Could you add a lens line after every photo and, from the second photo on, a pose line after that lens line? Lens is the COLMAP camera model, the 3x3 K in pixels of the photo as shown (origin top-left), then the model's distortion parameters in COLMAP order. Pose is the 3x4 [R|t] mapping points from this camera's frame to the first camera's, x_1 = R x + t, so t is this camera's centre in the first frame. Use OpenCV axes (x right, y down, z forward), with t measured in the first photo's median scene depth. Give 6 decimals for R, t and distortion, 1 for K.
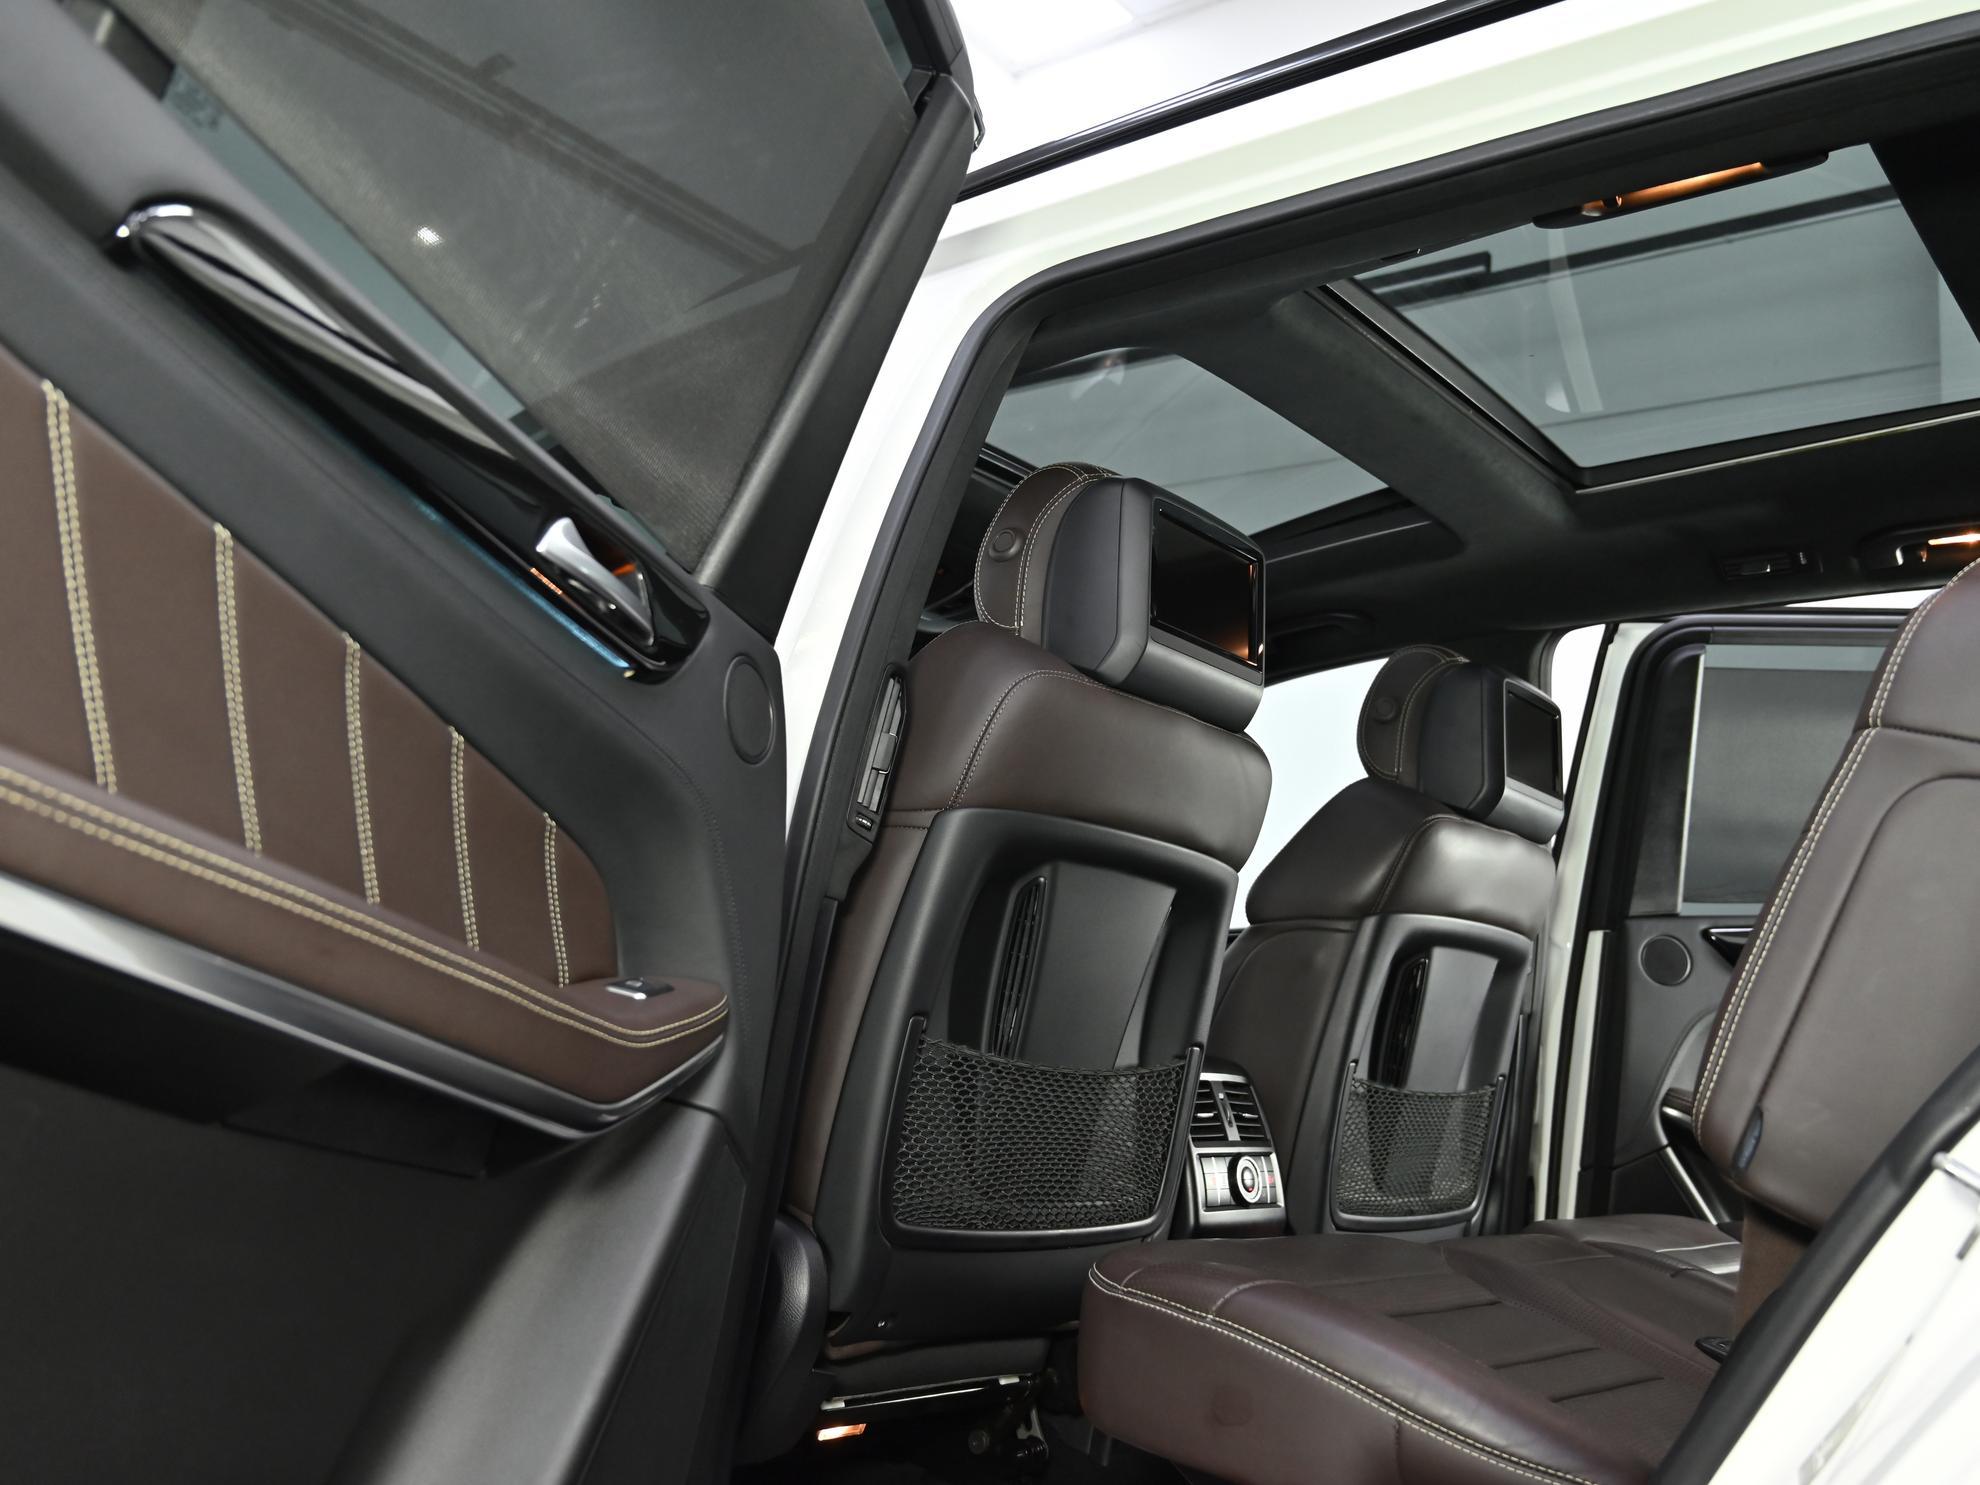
lens RADIAL K [[1740.4, 0, 990.0], [0, 1740.4, 742.5], [0, 0, 1]] dist [-0.077689, 0.174720]
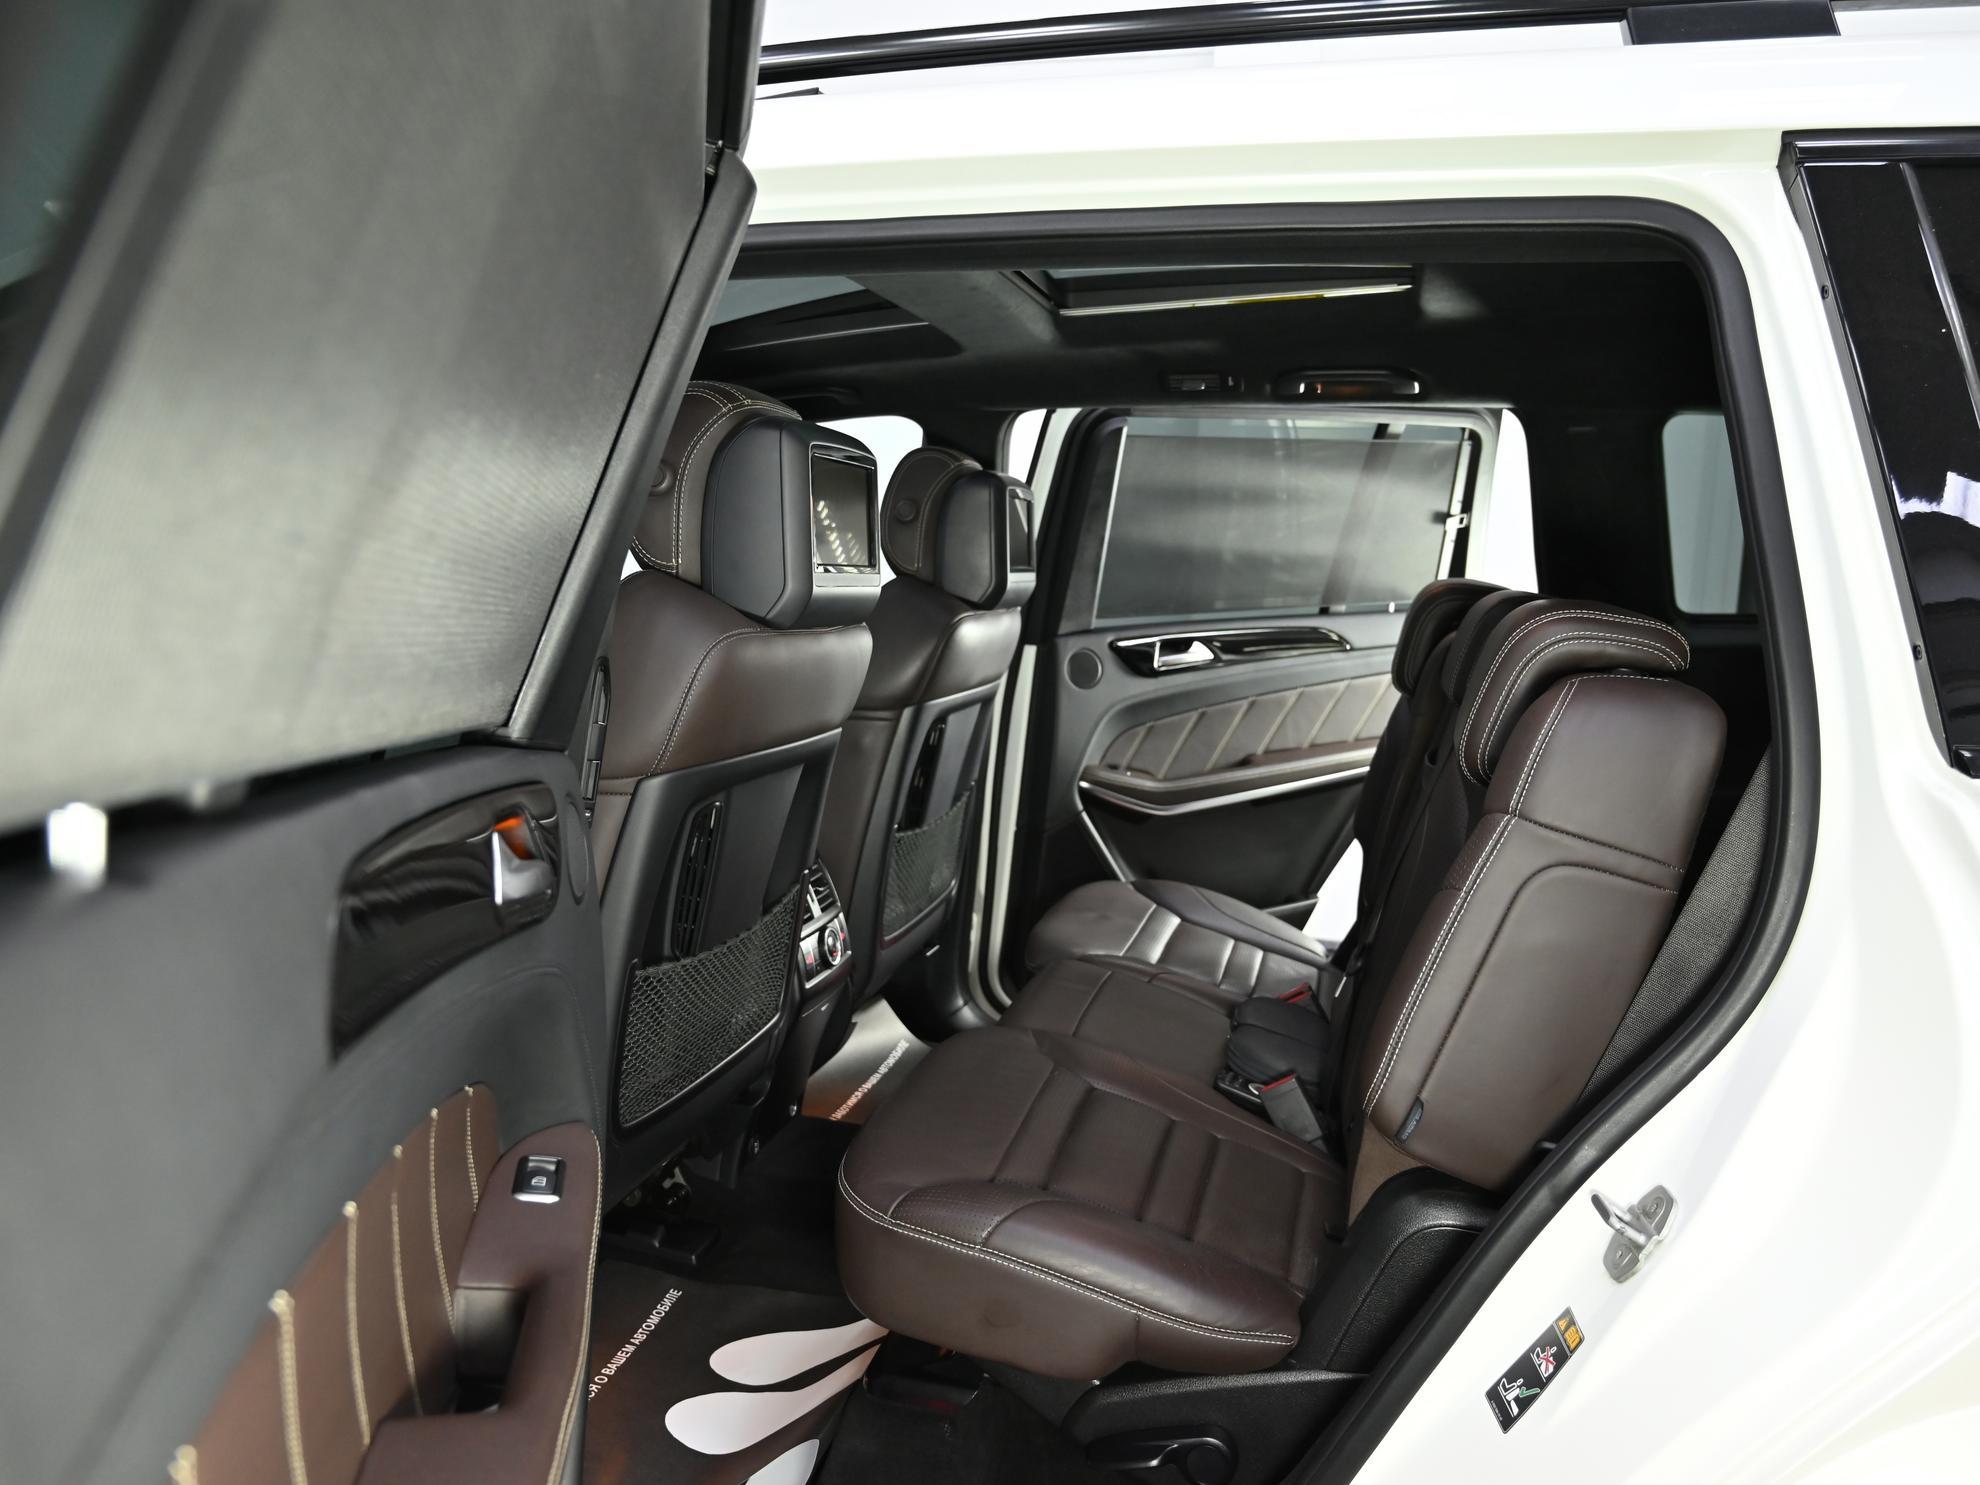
lens RADIAL K [[1469.2, 0, 990.0], [0, 1469.2, 742.5], [0, 0, 1]] dist [-0.028283, 0.000969]
pose [[0.907265, -0.105066, 0.407223, -0.130915], [-0.028881, 0.950440, 0.309565, -0.174241], [-0.419566, -0.292618, 0.859267, 0.098670]]
